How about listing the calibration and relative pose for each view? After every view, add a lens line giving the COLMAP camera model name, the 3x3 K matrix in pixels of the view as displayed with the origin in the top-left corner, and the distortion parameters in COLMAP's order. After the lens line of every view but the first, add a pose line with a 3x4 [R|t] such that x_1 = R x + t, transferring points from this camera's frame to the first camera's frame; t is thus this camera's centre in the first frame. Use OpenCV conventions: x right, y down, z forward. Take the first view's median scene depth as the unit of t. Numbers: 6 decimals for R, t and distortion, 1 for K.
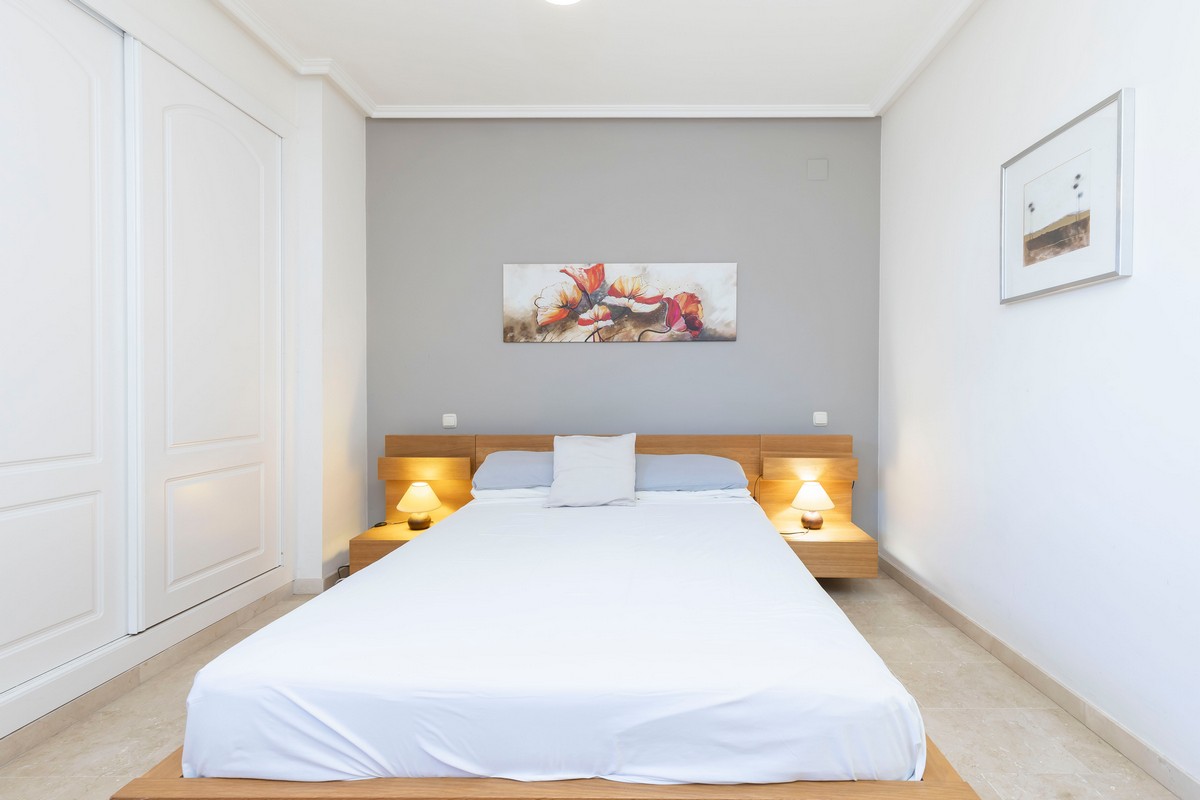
lens RADIAL K [[541.5, 0, 600.4], [0, 541.5, 387.2], [0, 0, 1]] dist [0.002748, 0.000046]
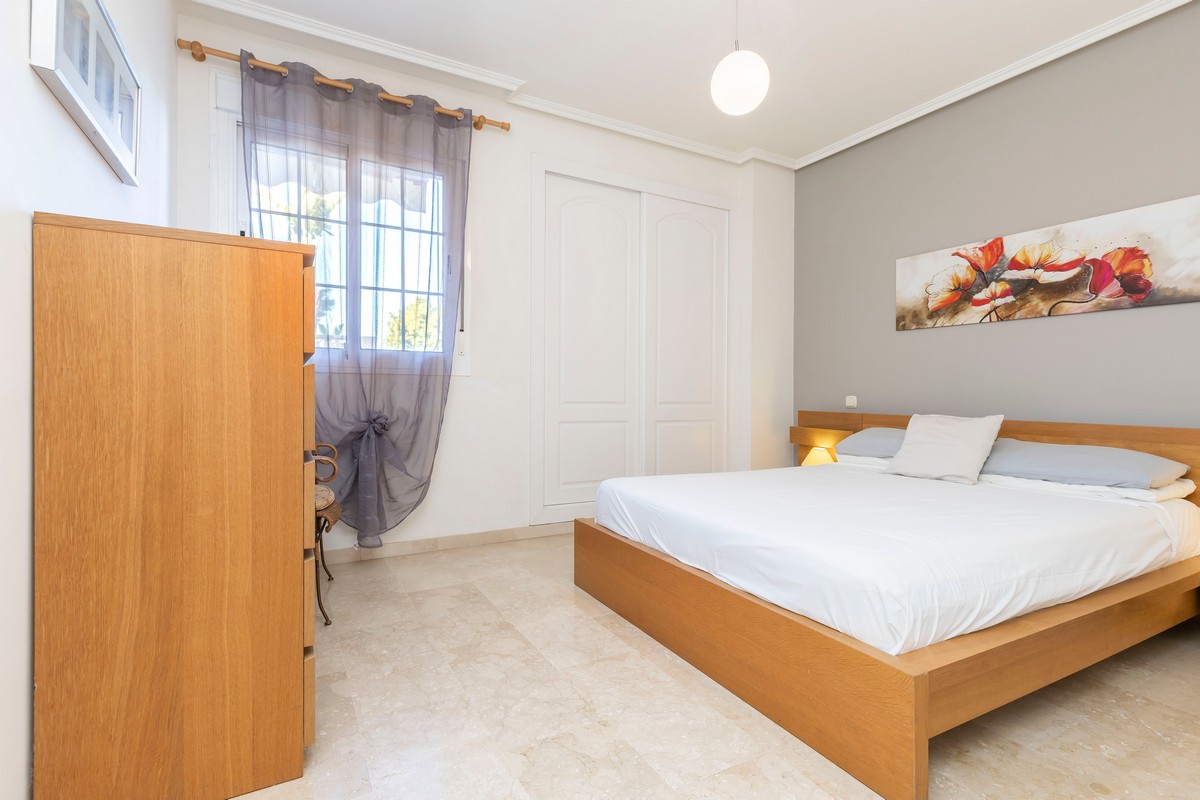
lens RADIAL K [[568.7, 0, 597.2], [0, 568.7, 386.6], [0, 0, 1]] dist [0.006576, 0.000029]
pose [[0.488324, -0.004245, -0.872652, 0.521697], [-0.018486, 0.999713, -0.015207, 0.057221], [0.872467, 0.023558, 0.488105, -0.081531]]
